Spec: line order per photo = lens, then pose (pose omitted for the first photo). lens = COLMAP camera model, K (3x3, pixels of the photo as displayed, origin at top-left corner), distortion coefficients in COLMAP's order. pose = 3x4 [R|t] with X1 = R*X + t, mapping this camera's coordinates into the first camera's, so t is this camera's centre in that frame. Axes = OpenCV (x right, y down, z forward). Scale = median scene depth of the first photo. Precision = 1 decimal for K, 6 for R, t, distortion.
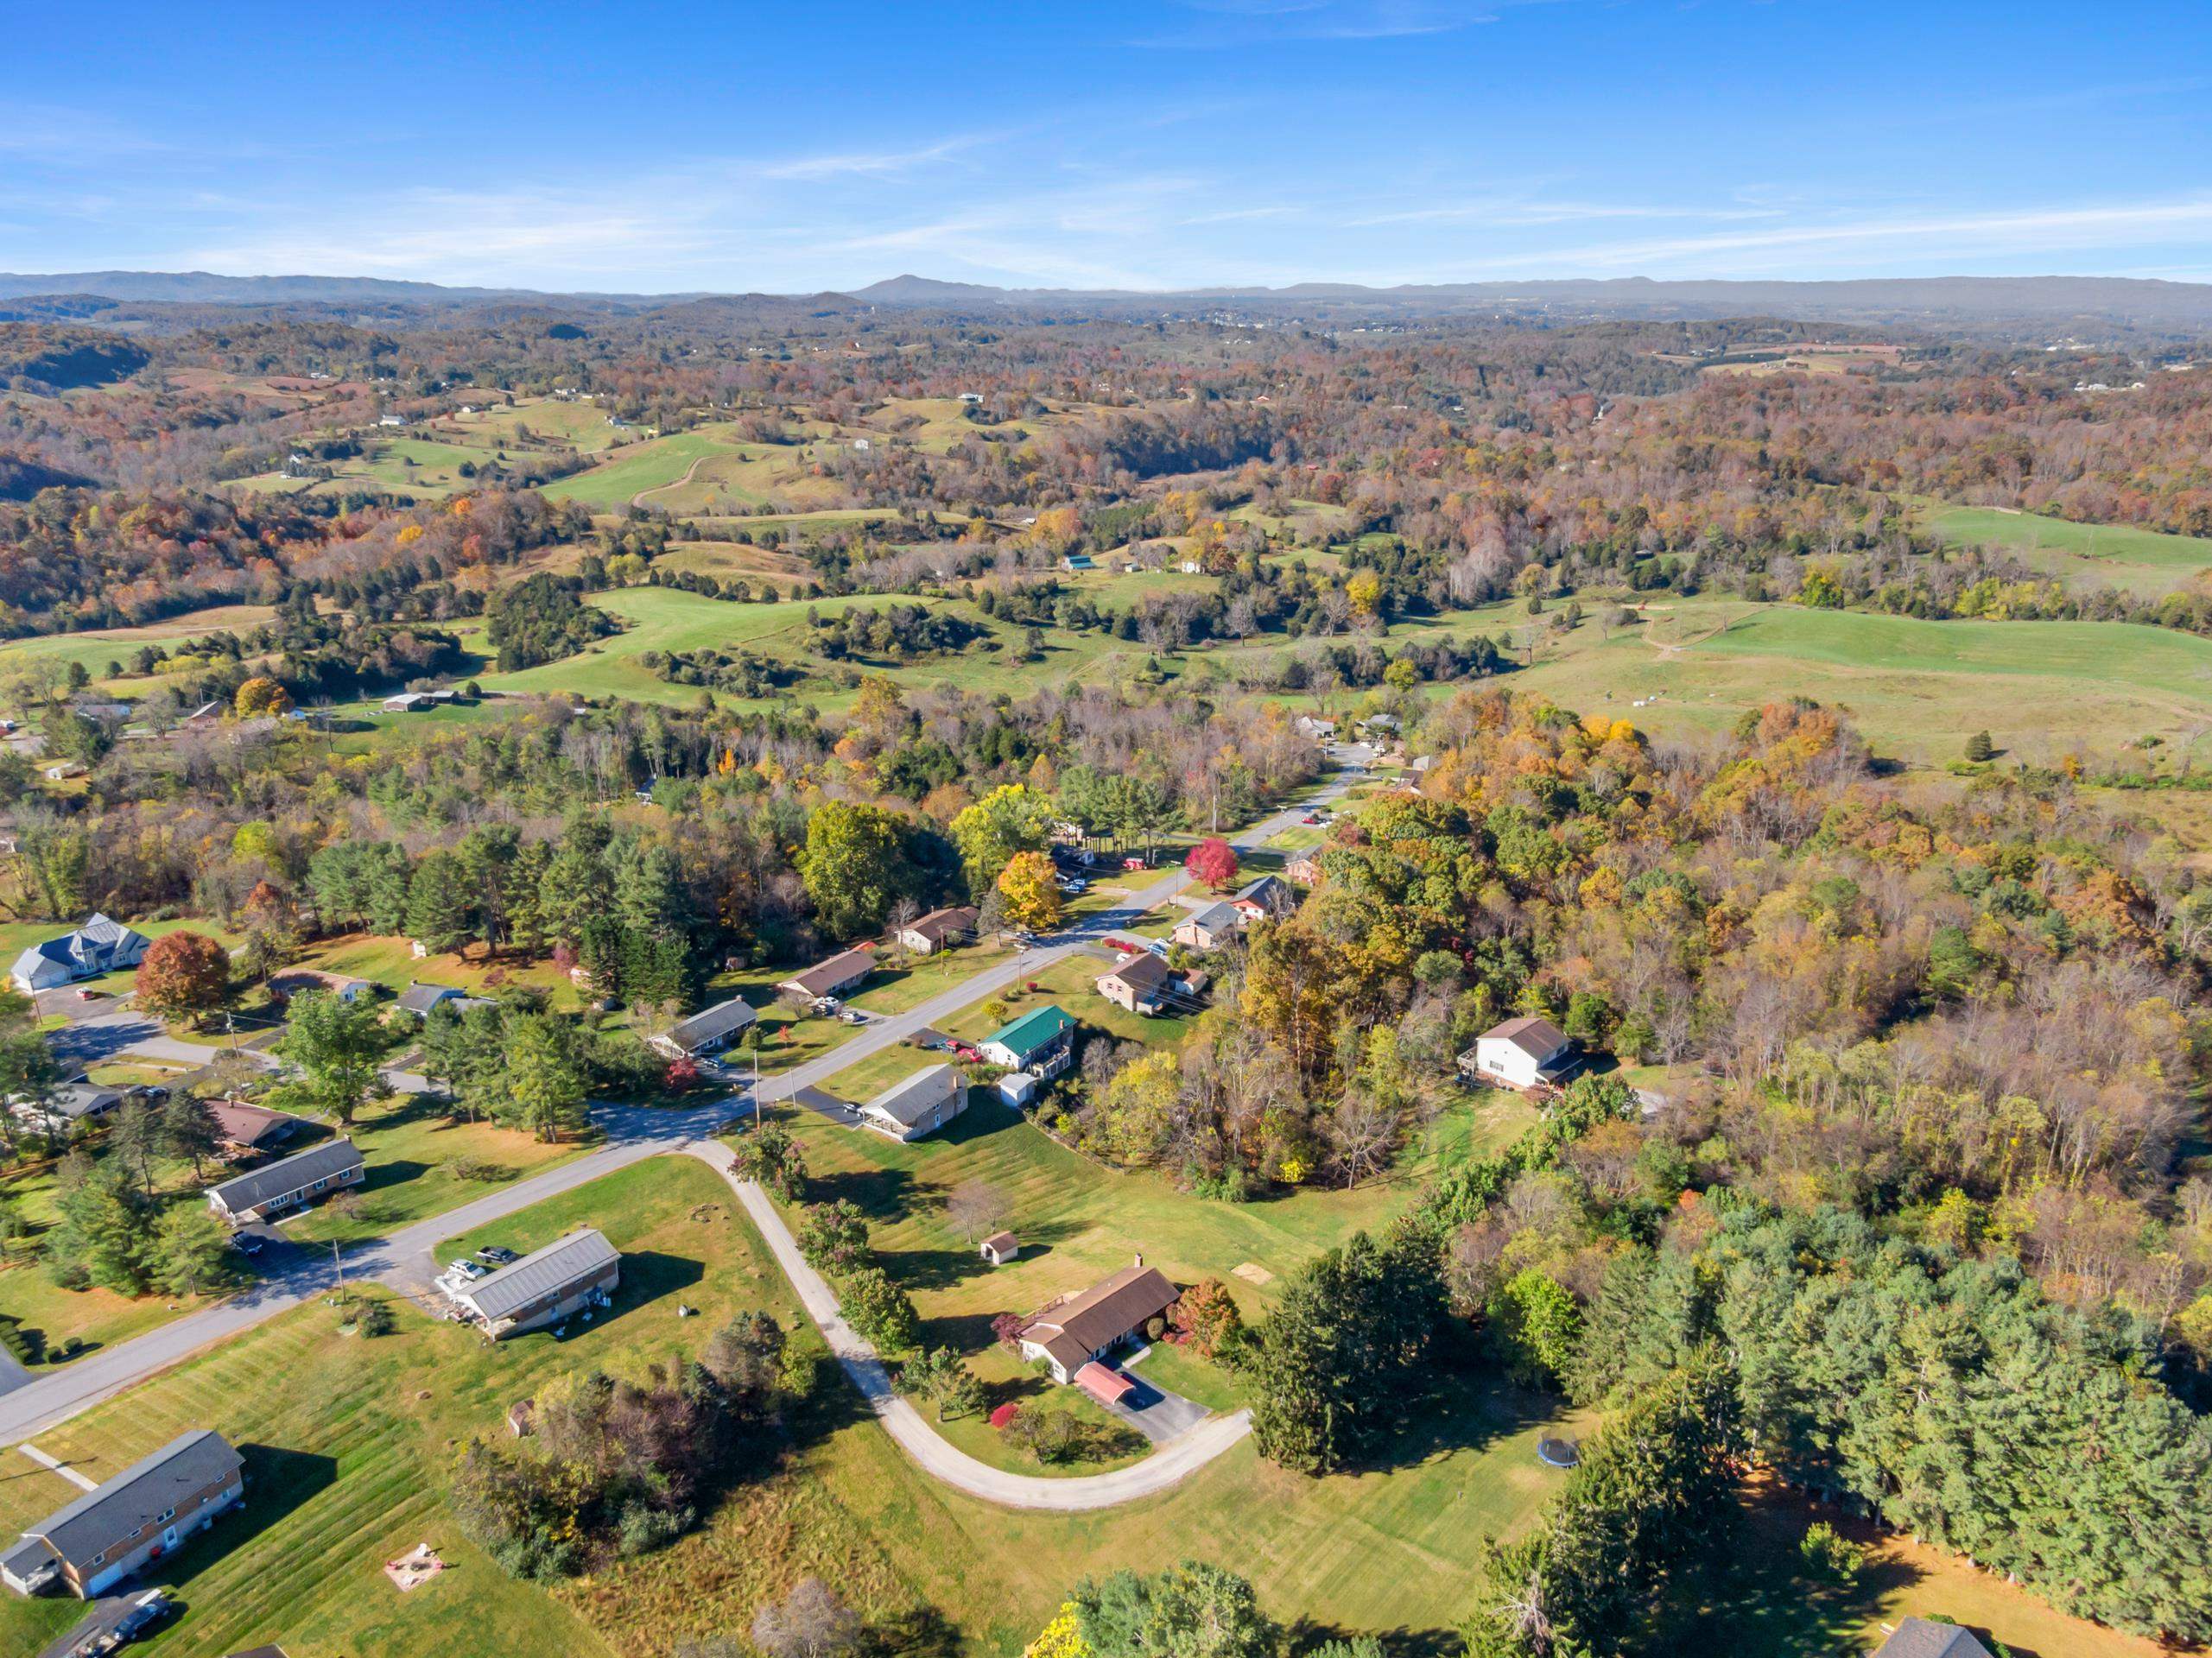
lens RADIAL K [[1577.5, 0, 1107.7], [0, 1577.5, 839.7], [0, 0, 1]] dist [0.065847, -0.104761]
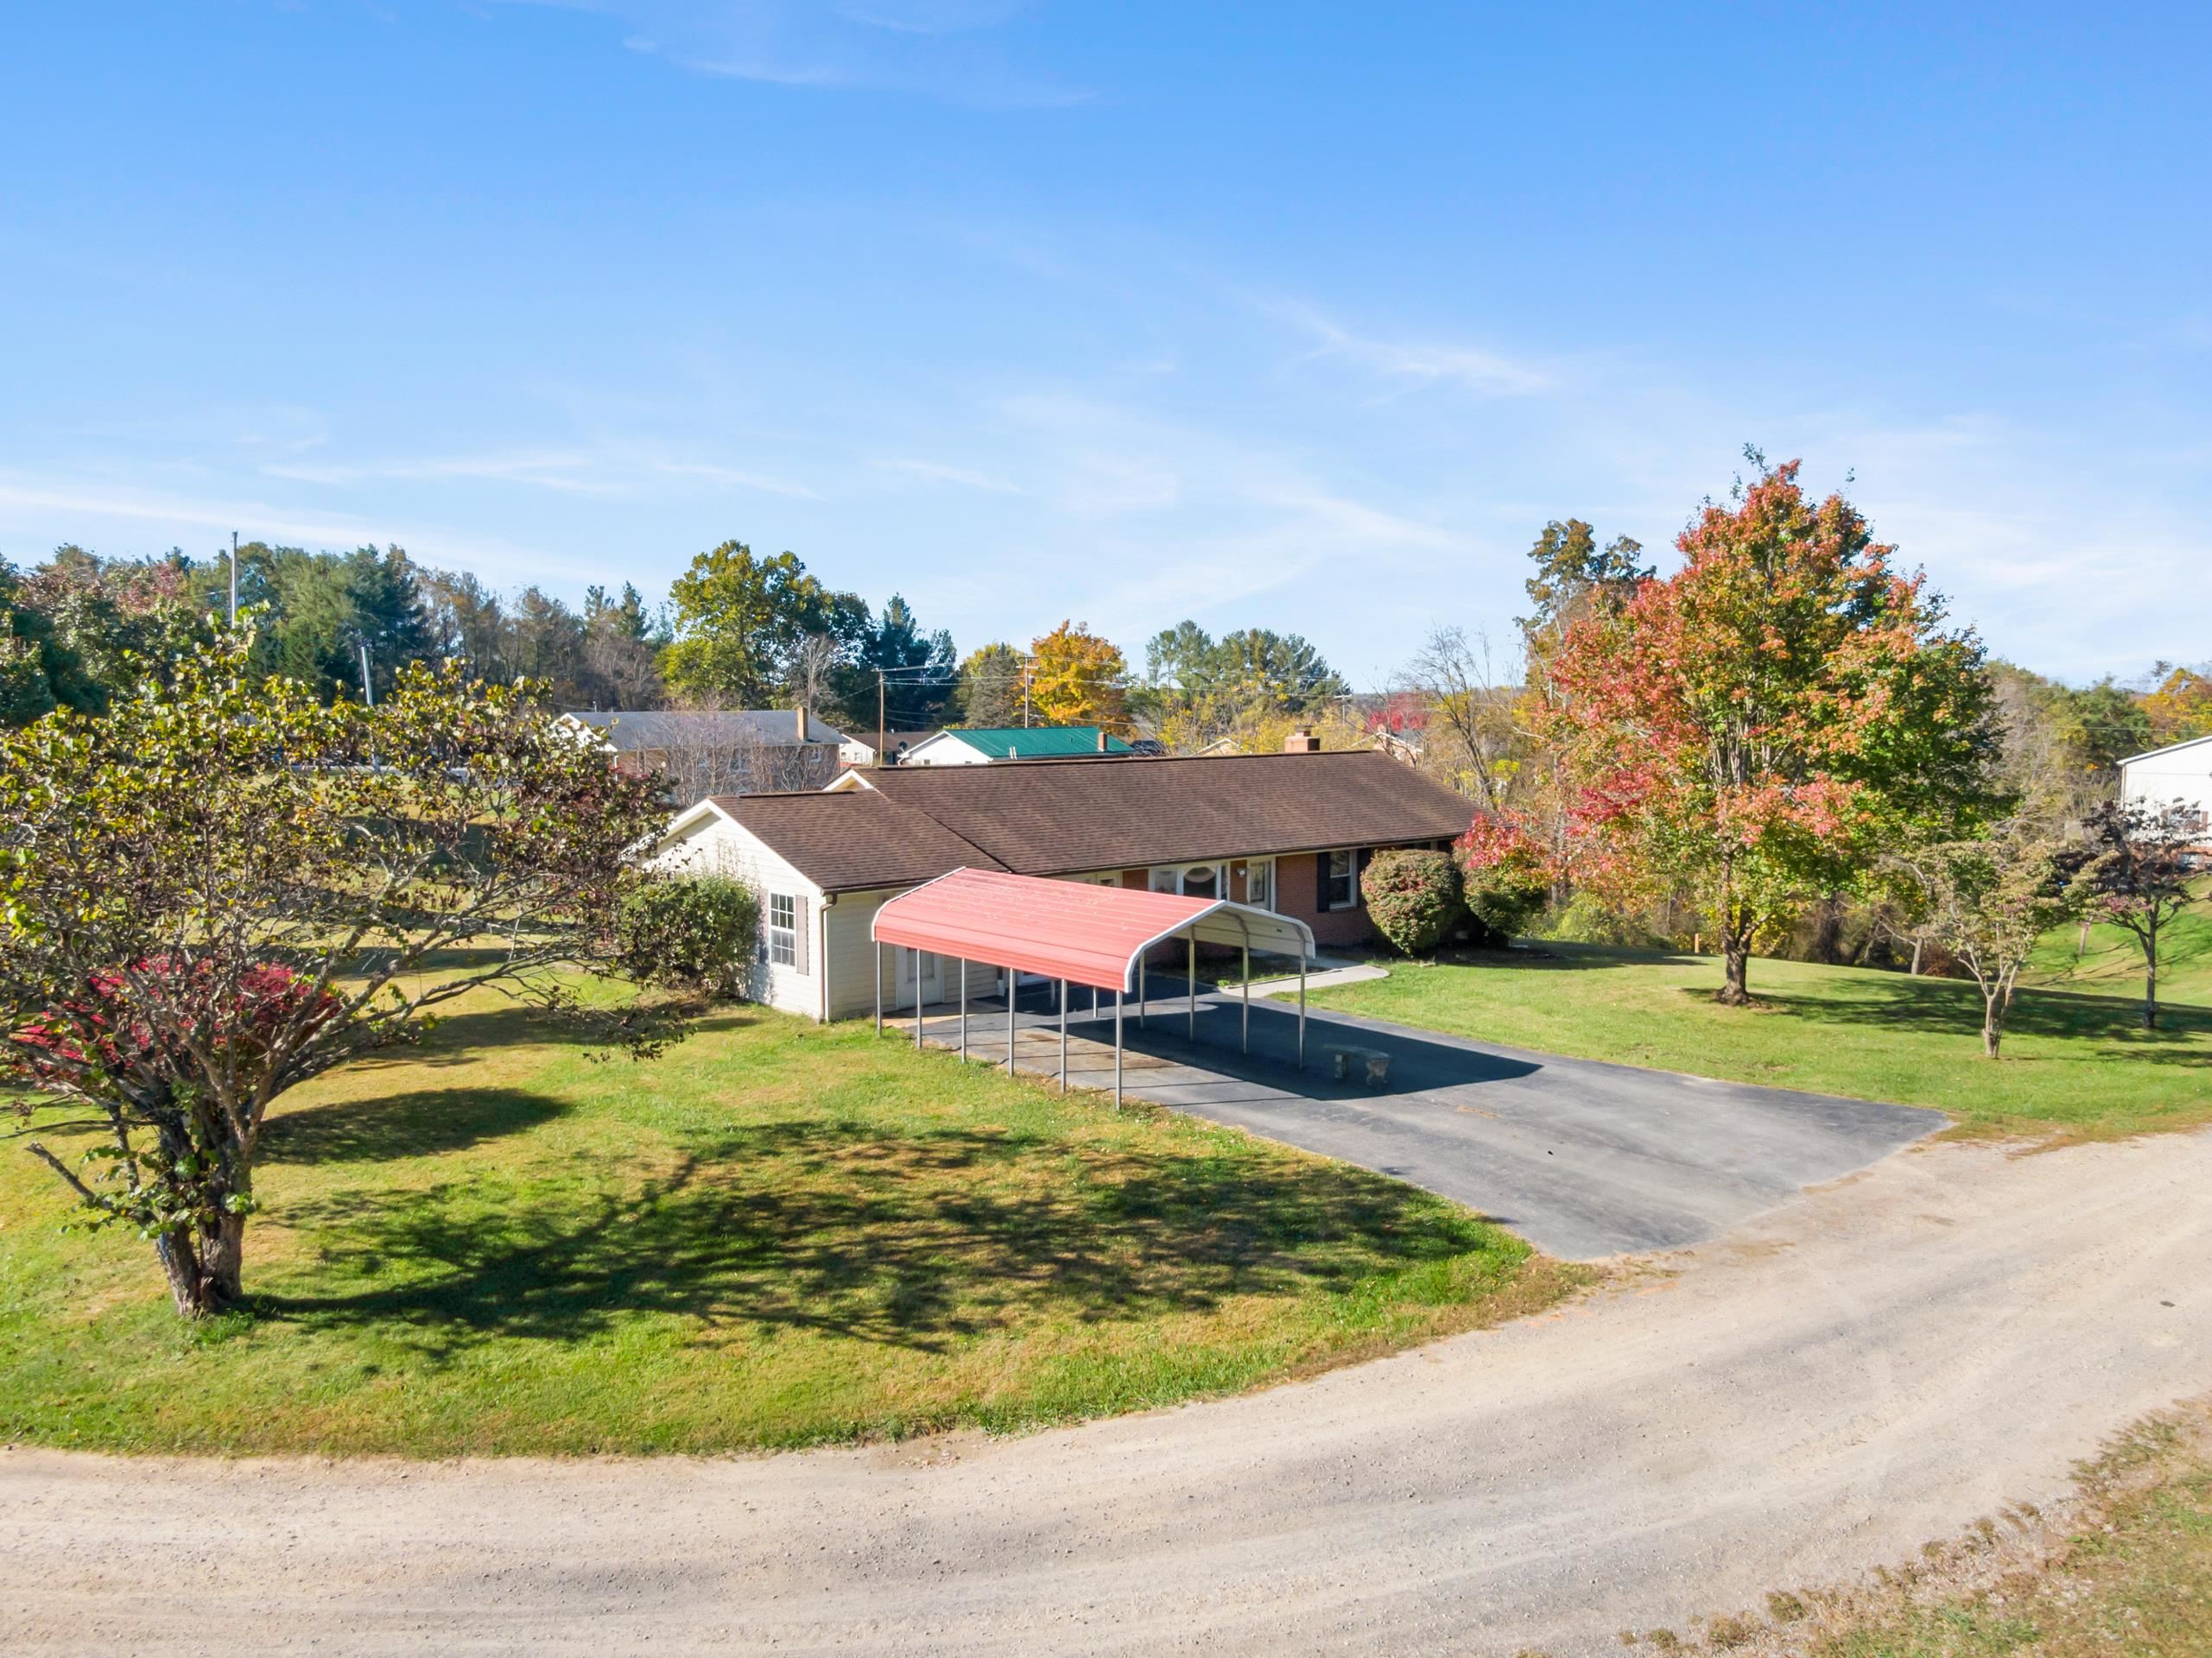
lens RADIAL K [[1582.1, 0, 1103.7], [0, 1582.1, 827.4], [0, 0, 1]] dist [0.056147, -0.079445]
pose [[0.996453, 0.002472, -0.084114, 0.007789], [-0.023161, 0.969019, -0.245899, 0.245863], [0.080900, 0.246975, 0.965639, 0.582397]]
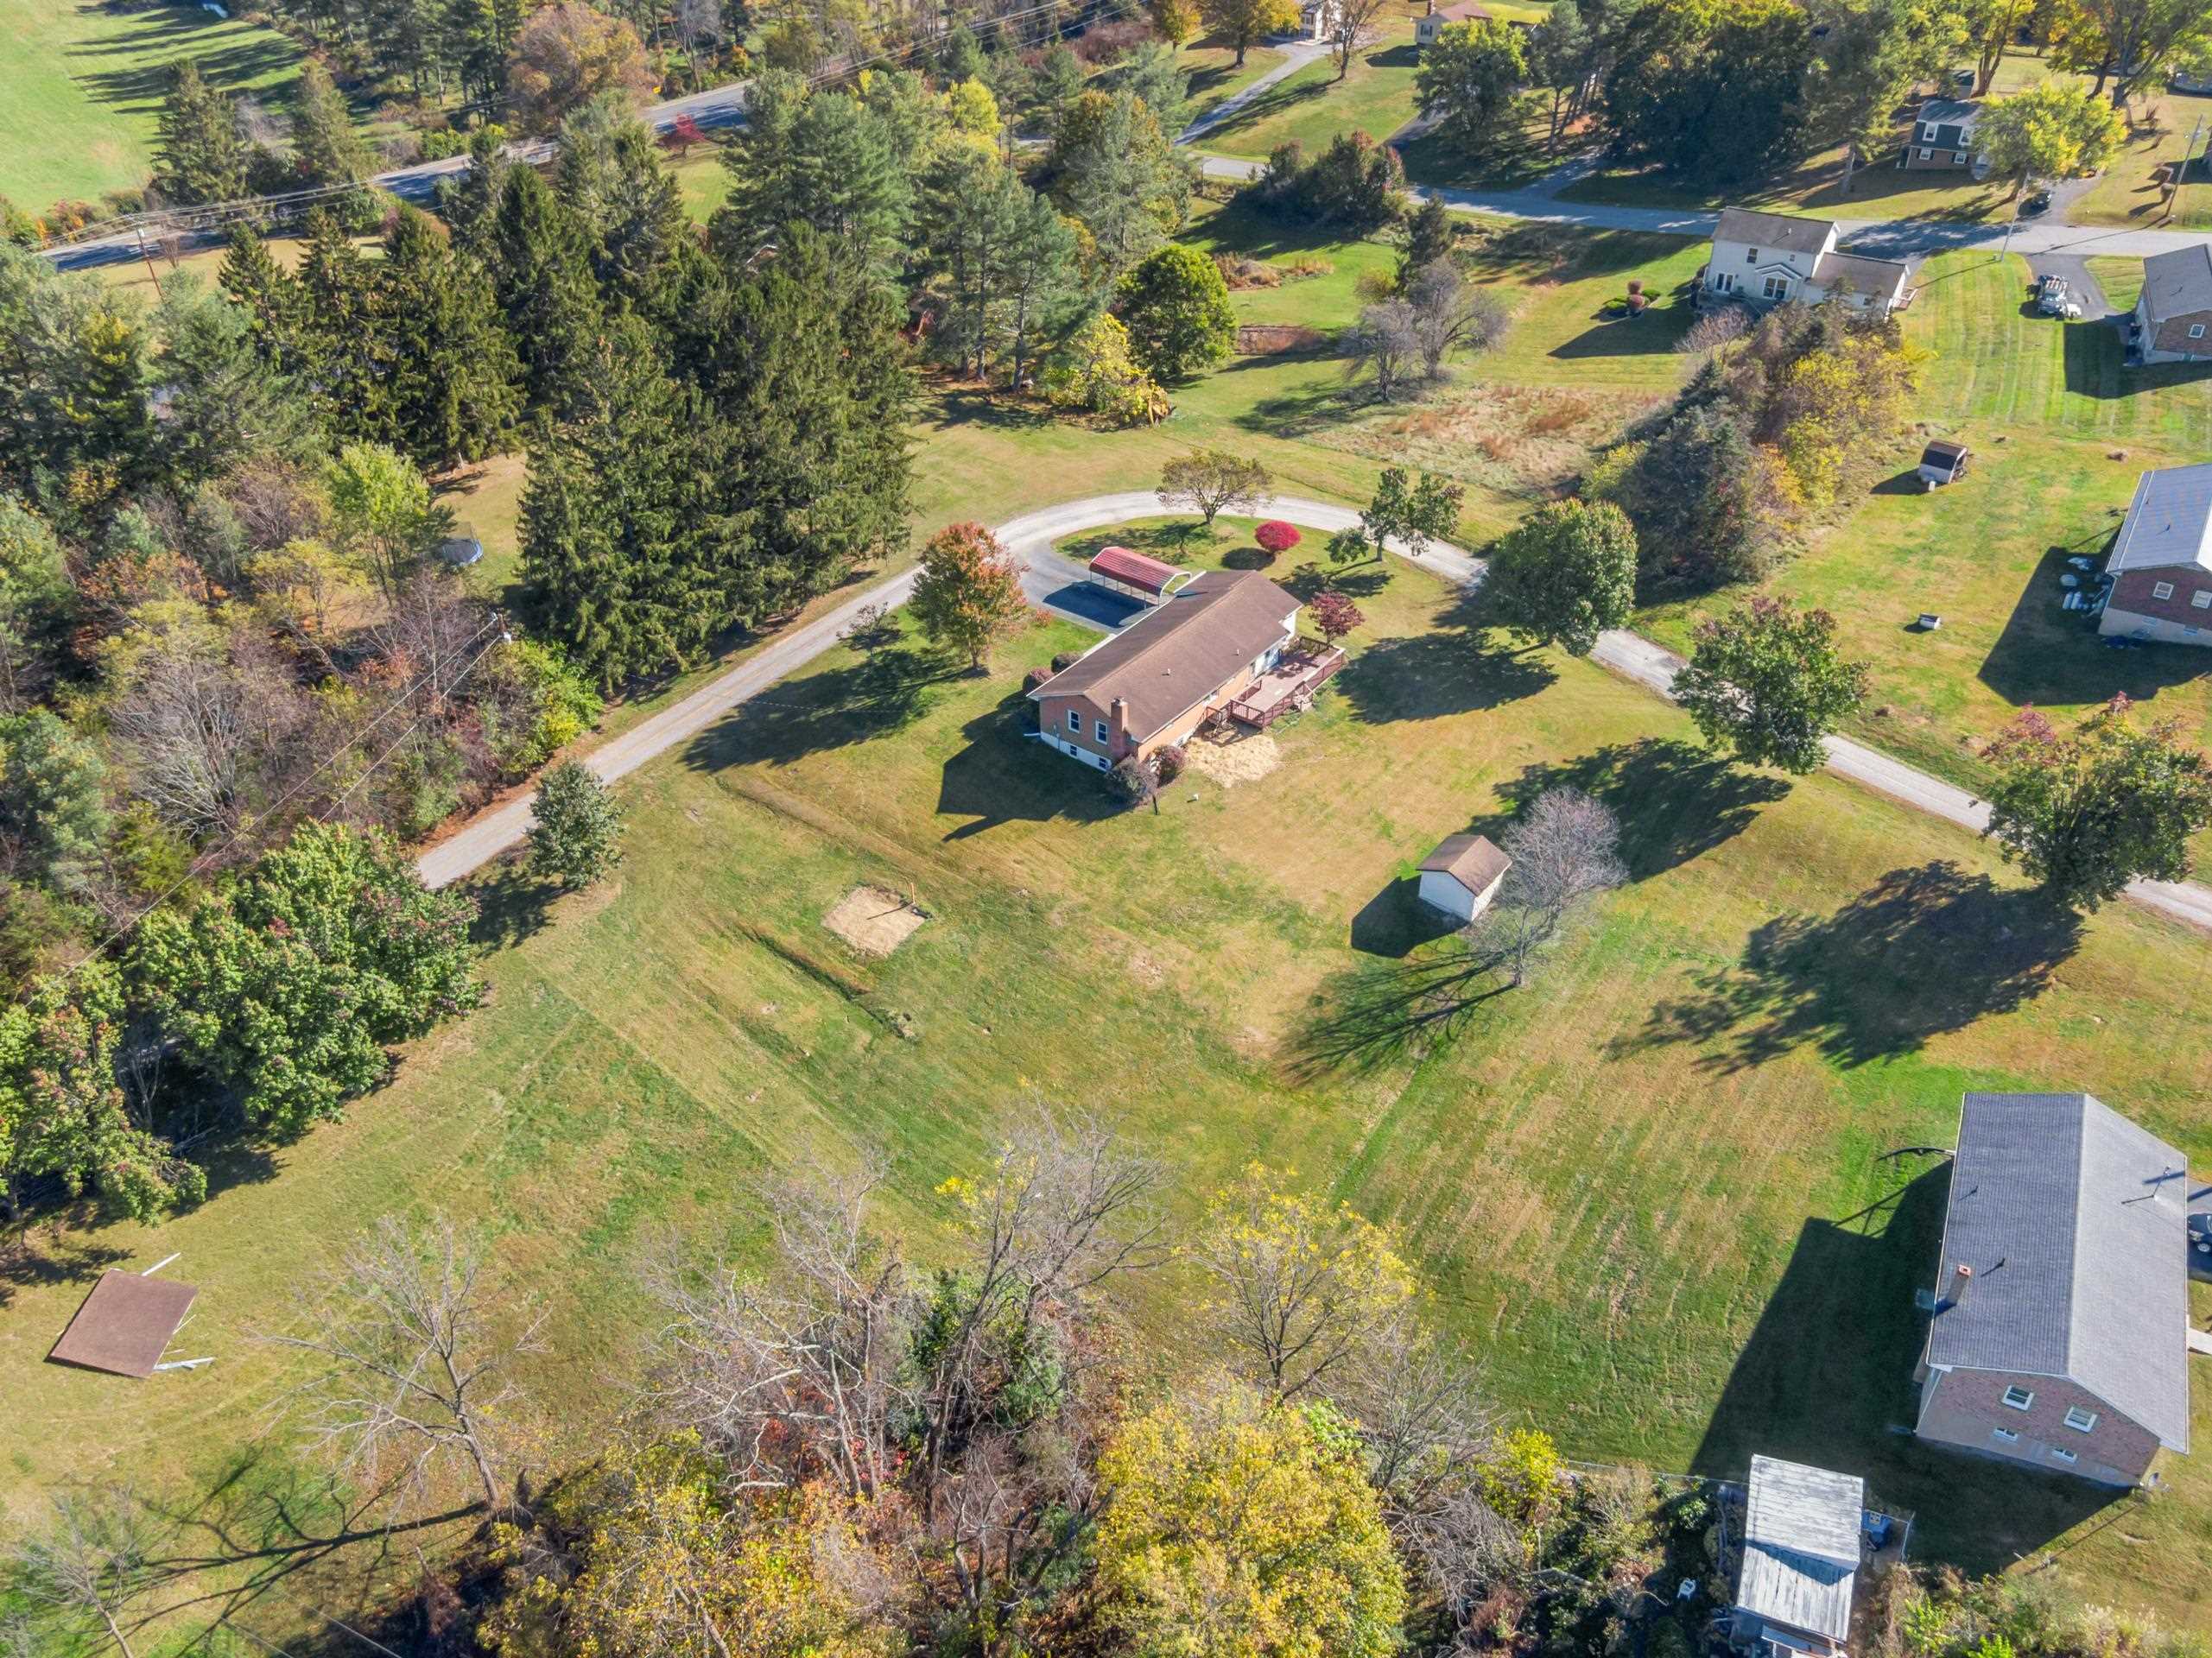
lens RADIAL K [[1761.7, 0, 1106.9], [0, 1761.7, 840.9], [0, 0, 1]] dist [0.023792, -0.026810]
pose [[-0.992770, 0.075043, -0.093686, 0.056223], [-0.034563, 0.568726, 0.821801, -0.107962], [0.114952, 0.819097, -0.562020, 0.986085]]
